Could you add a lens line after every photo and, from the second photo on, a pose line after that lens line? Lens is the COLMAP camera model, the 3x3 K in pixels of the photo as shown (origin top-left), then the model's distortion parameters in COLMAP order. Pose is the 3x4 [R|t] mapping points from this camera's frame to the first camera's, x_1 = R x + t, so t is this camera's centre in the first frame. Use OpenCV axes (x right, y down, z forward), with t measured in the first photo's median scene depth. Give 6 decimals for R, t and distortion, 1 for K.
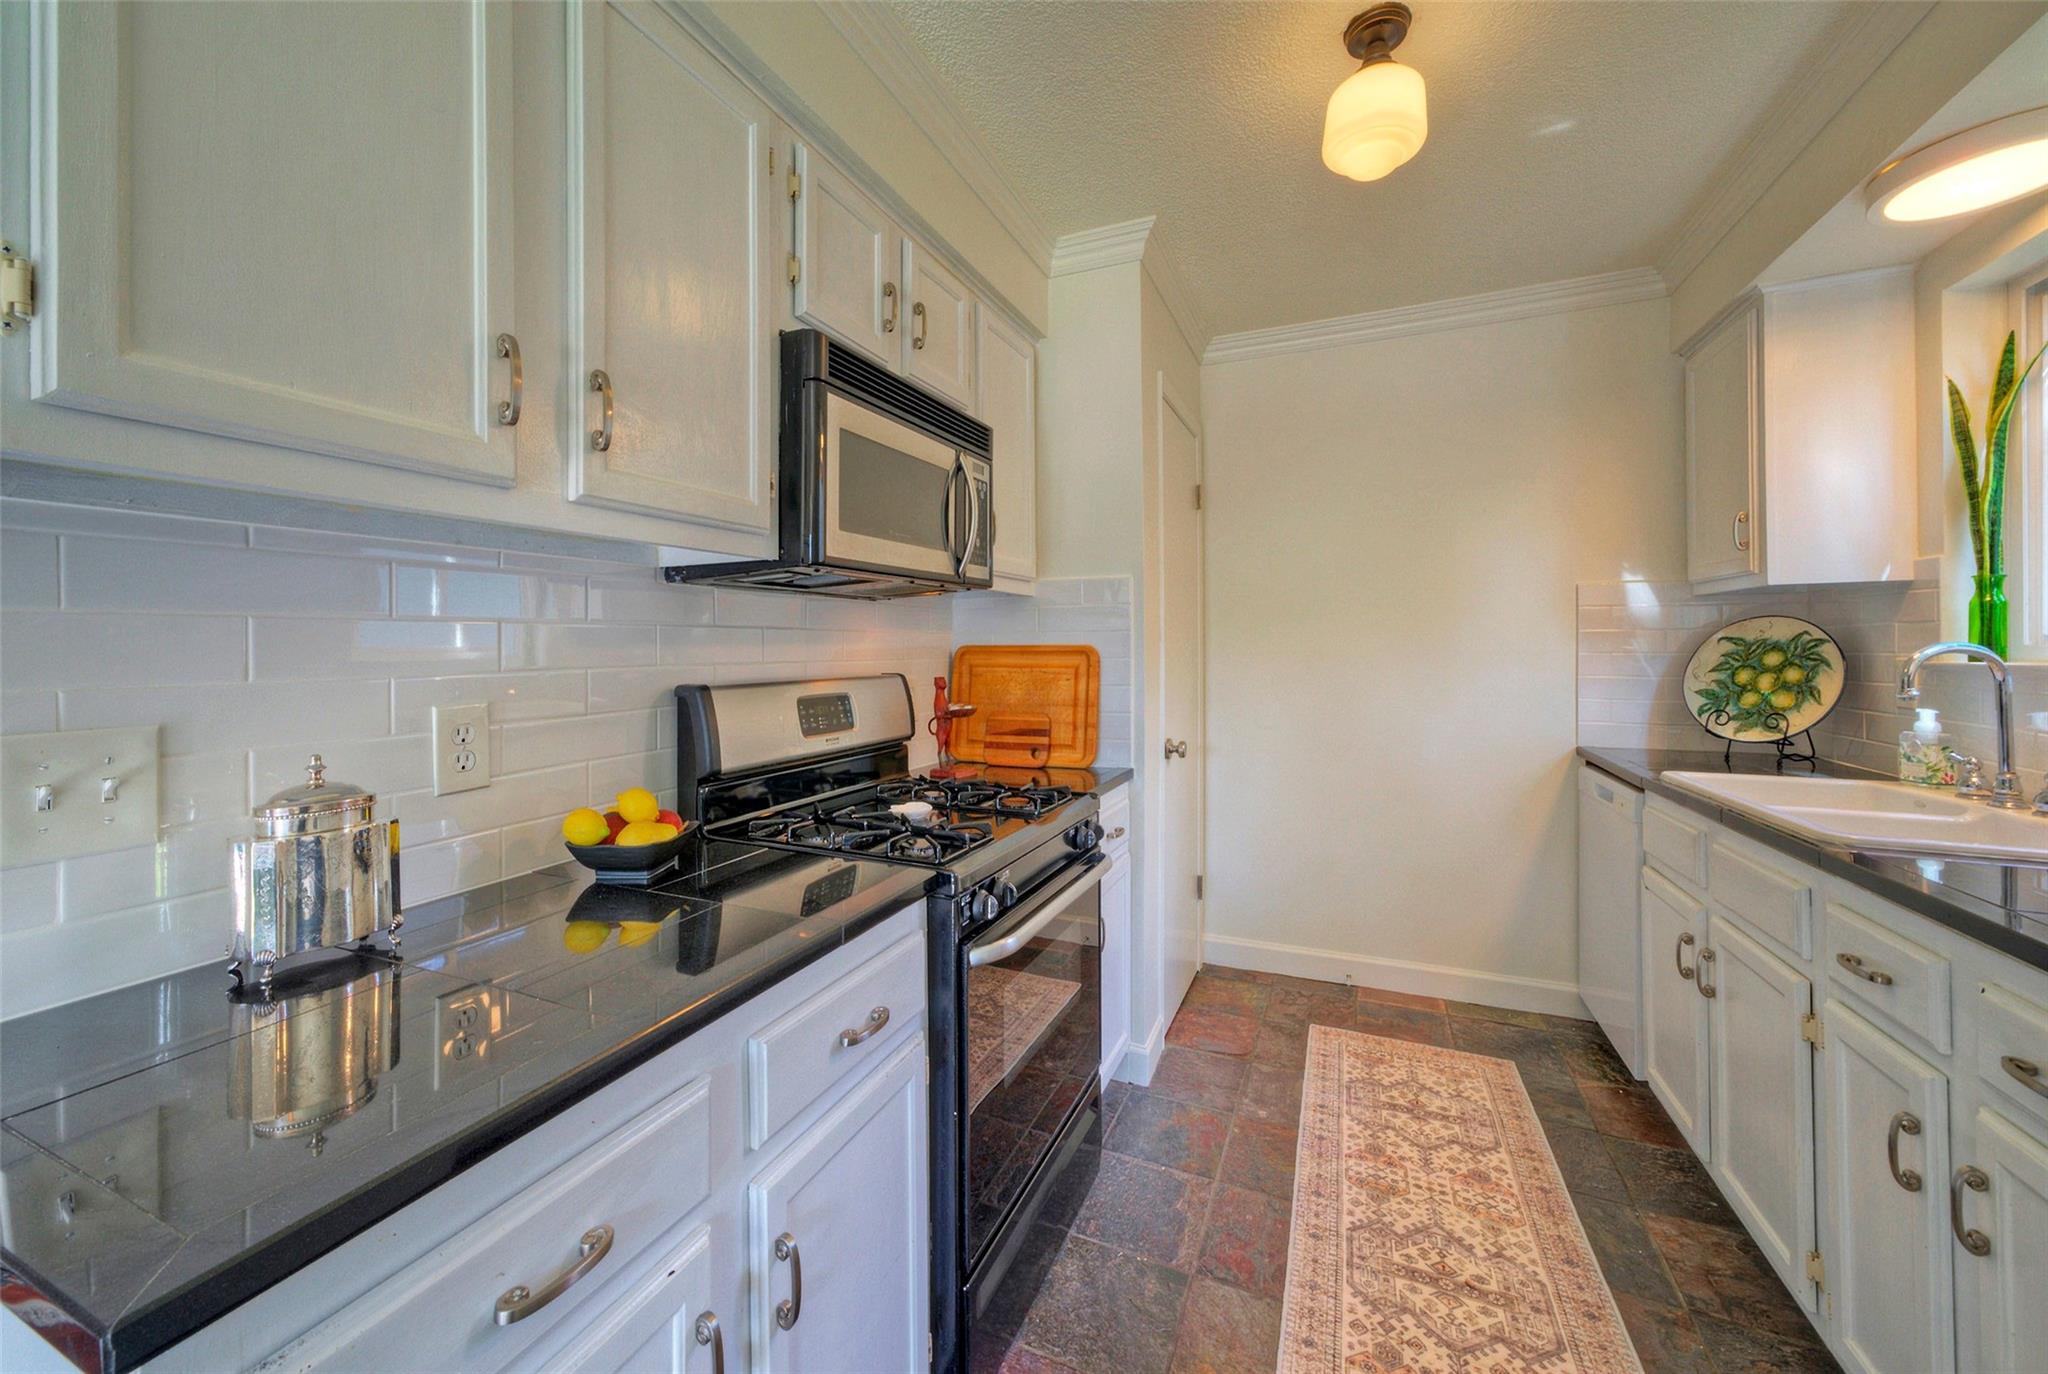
lens RADIAL K [[771.6, 0, 1035.9], [0, 771.6, 654.5], [0, 0, 1]] dist [-0.000039, 0.000707]
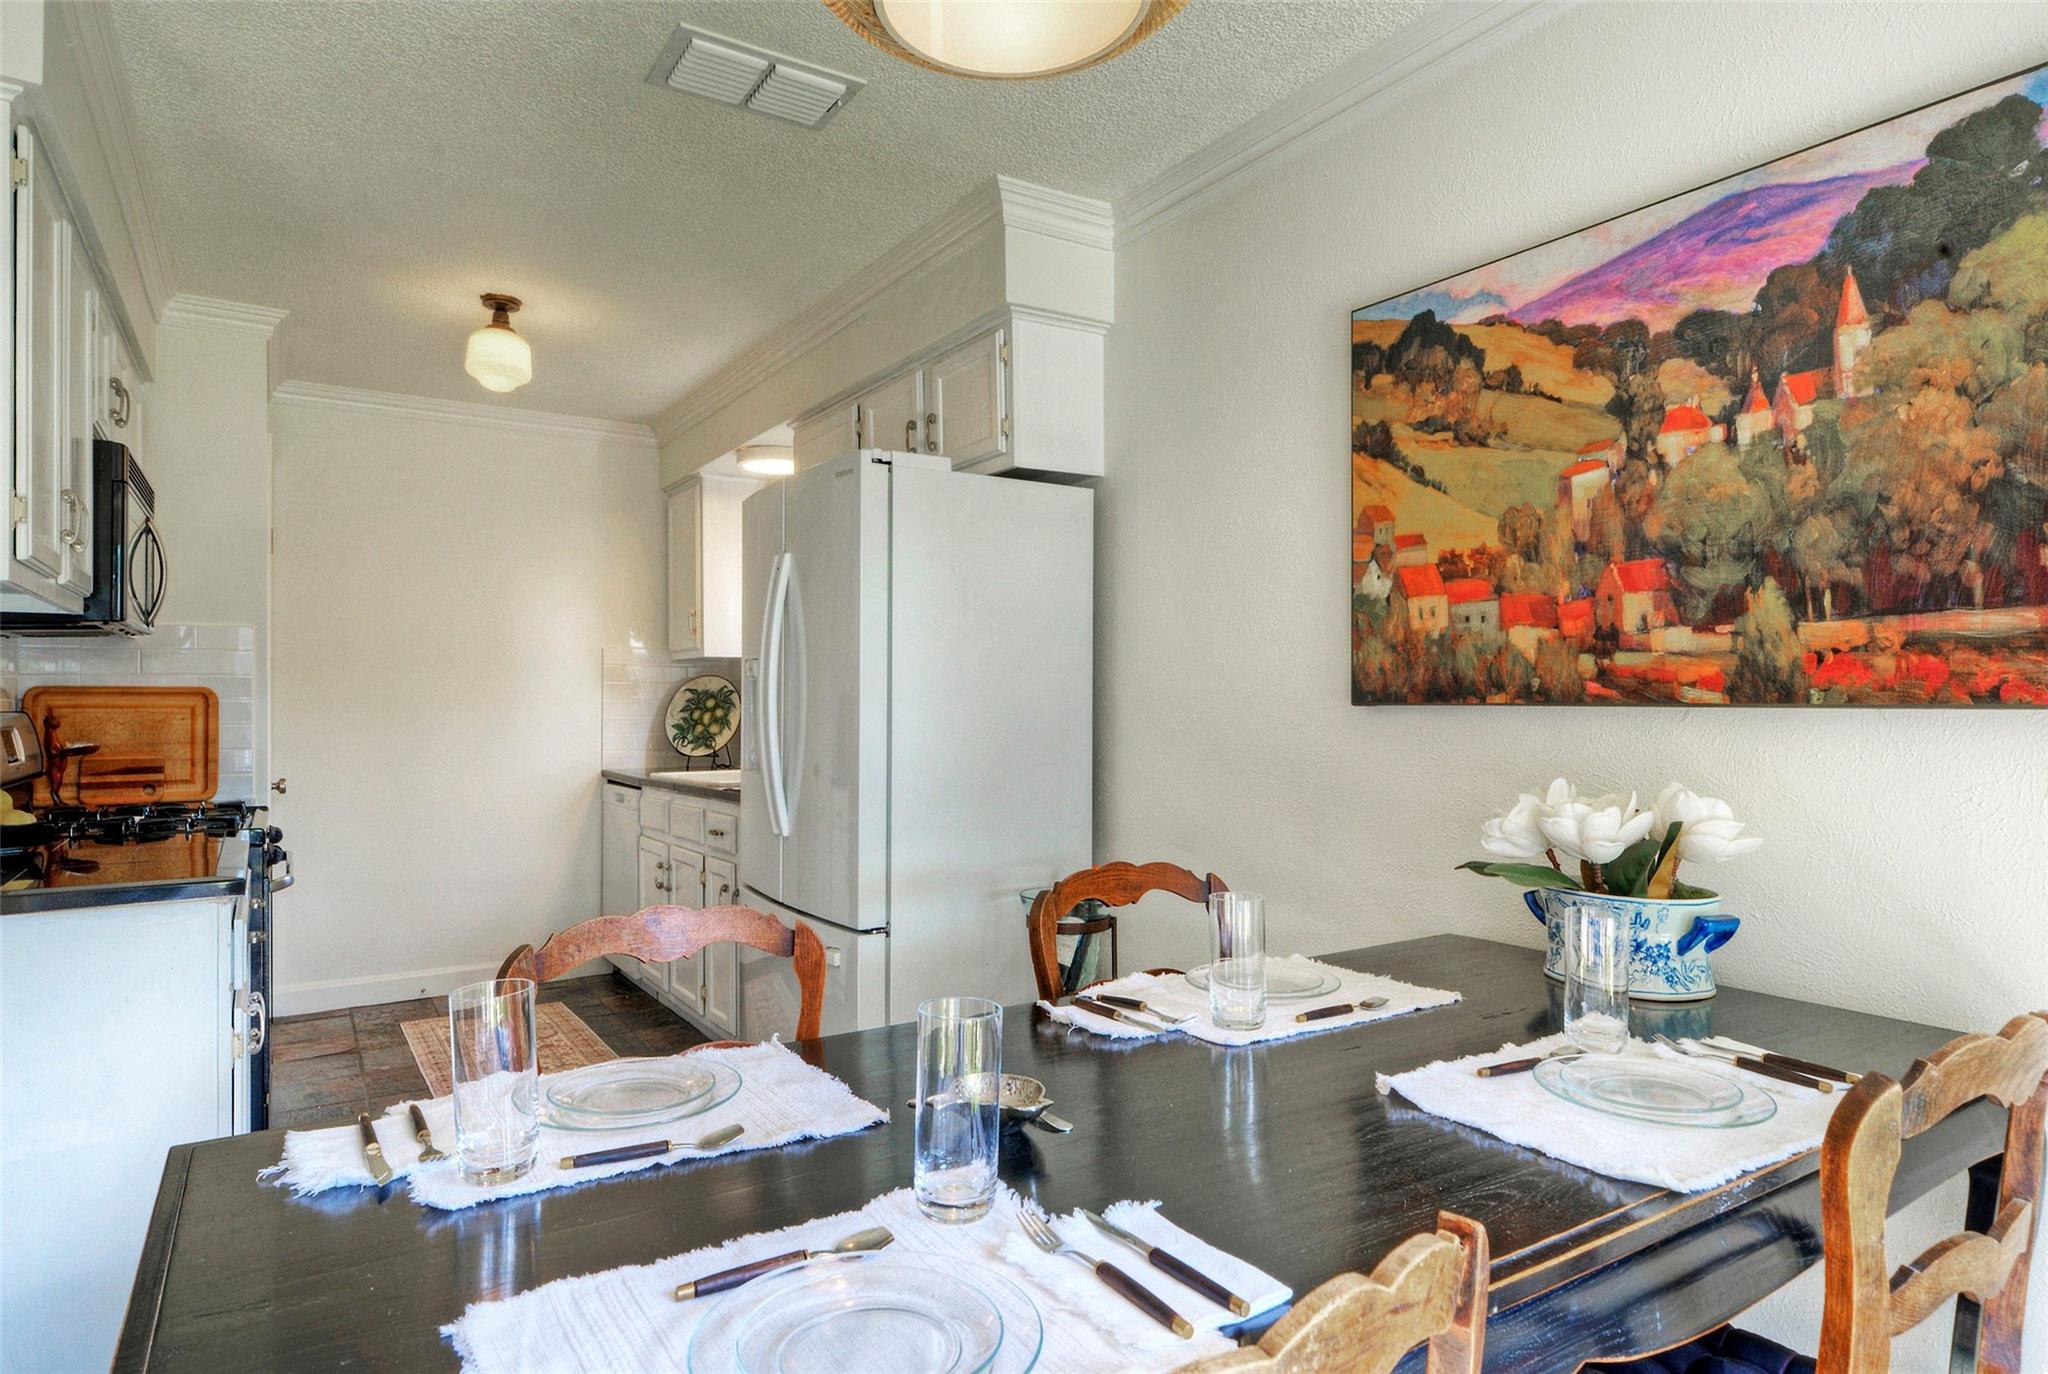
lens RADIAL K [[1163.5, 0, 1032.1], [0, 1163.5, 695.3], [0, 0, 1]] dist [-0.007085, -0.002250]
pose [[0.560271, 0.012178, 0.828220, -0.645596], [0.003424, 0.999849, -0.017017, 0.032695], [-0.828302, 0.012370, 0.560145, -0.876821]]
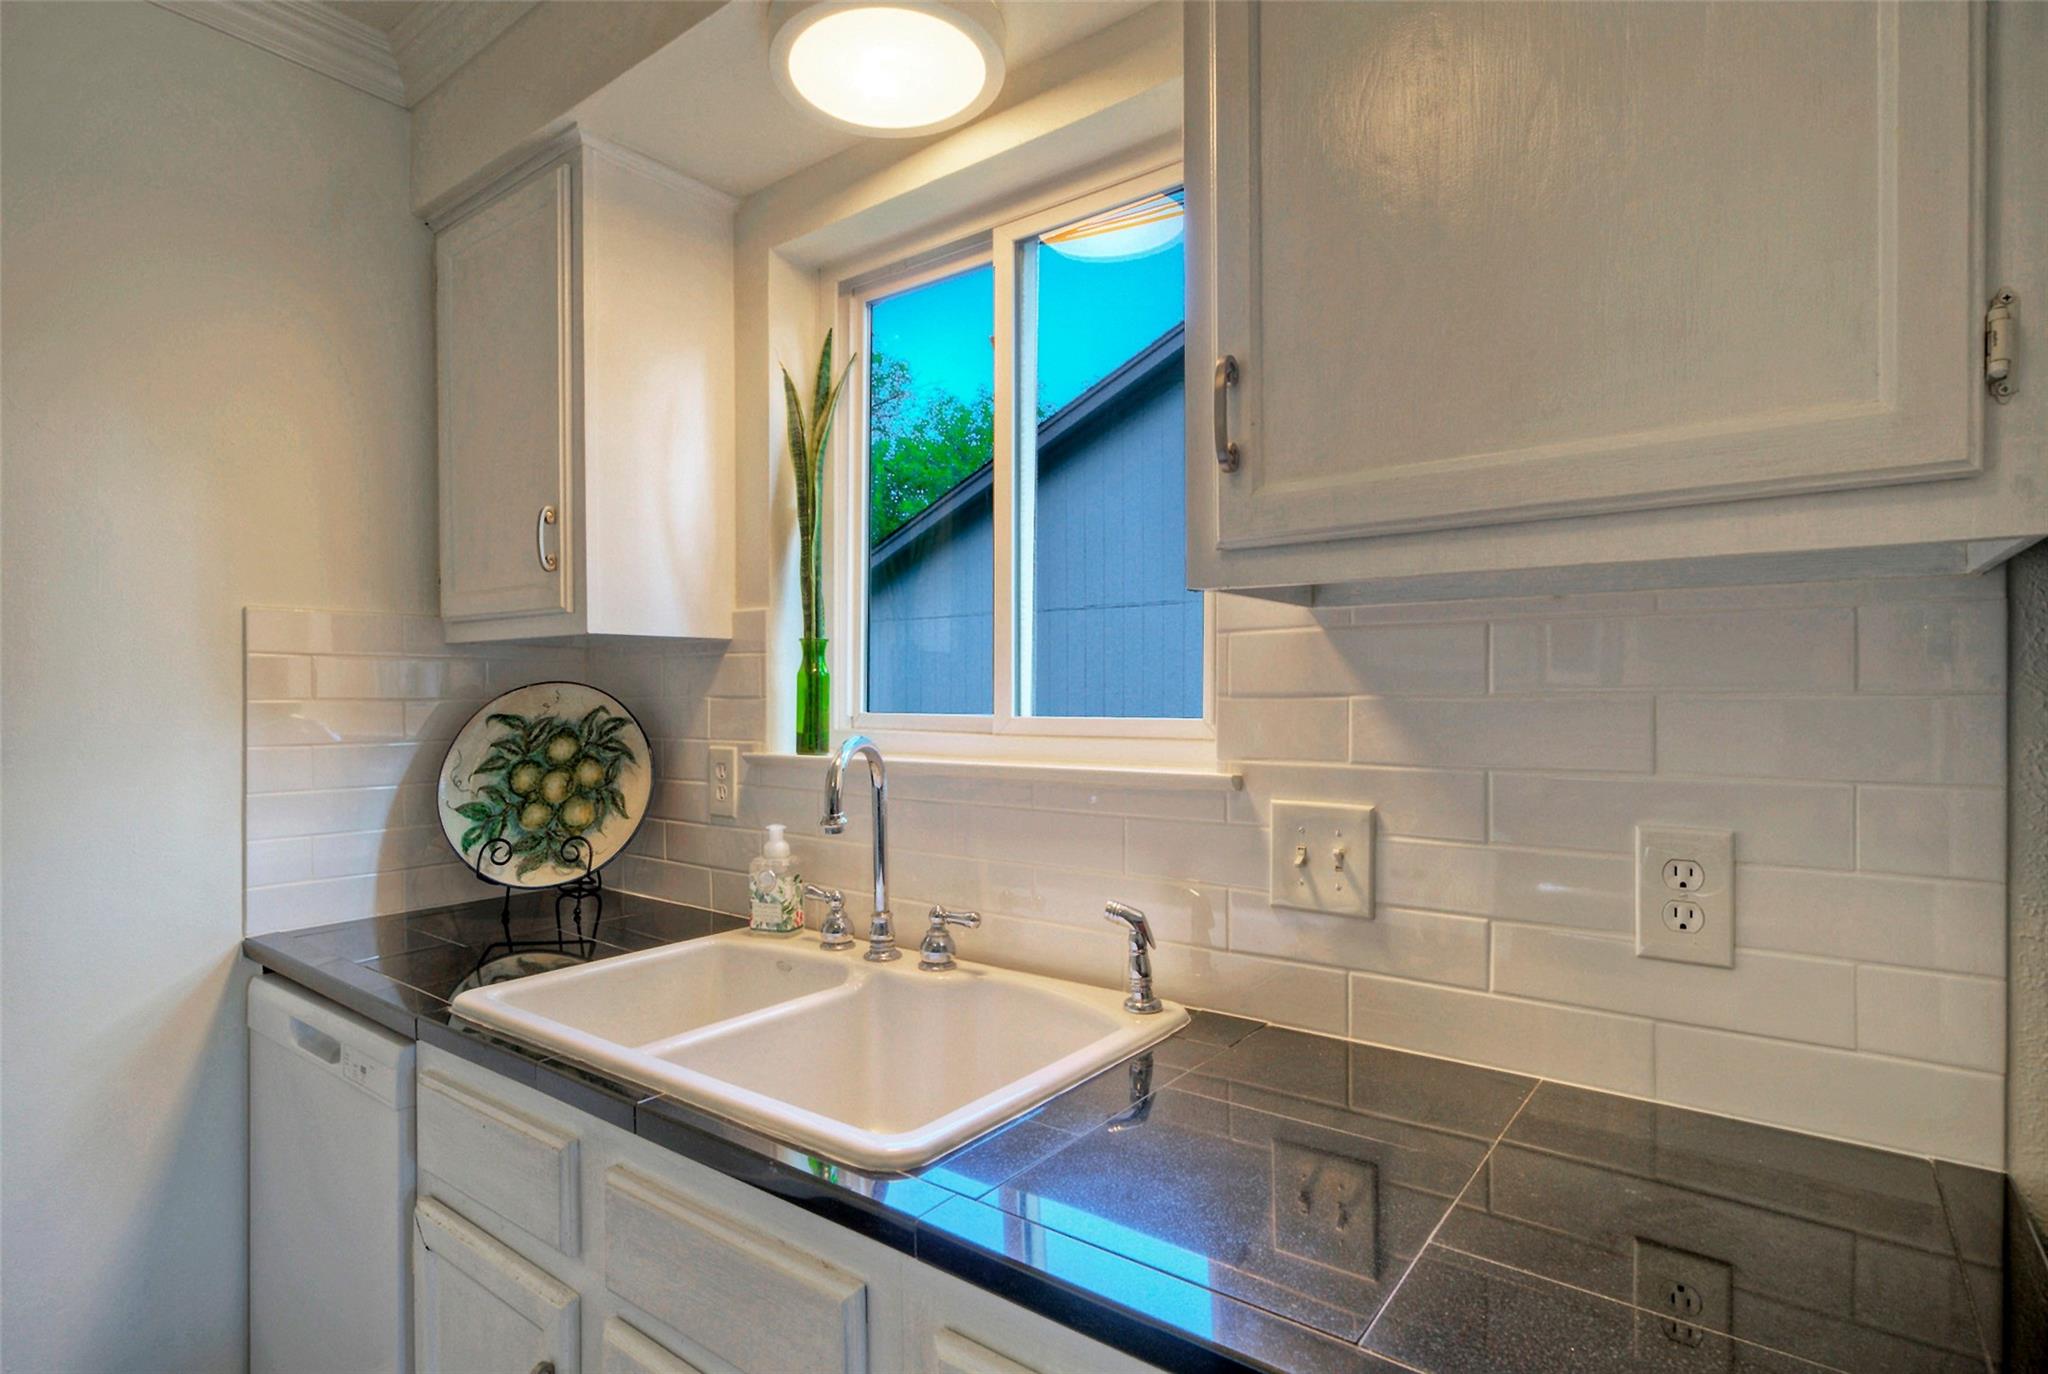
lens RADIAL K [[1020.5, 0, 1012.1], [0, 1020.5, 693.7], [0, 0, 1]] dist [0.003576, 0.001502]
pose [[0.263084, 0.005357, 0.964758, 0.239547], [0.010515, 0.999909, -0.008420, -0.029411], [-0.964716, 0.012359, 0.263004, 0.422268]]
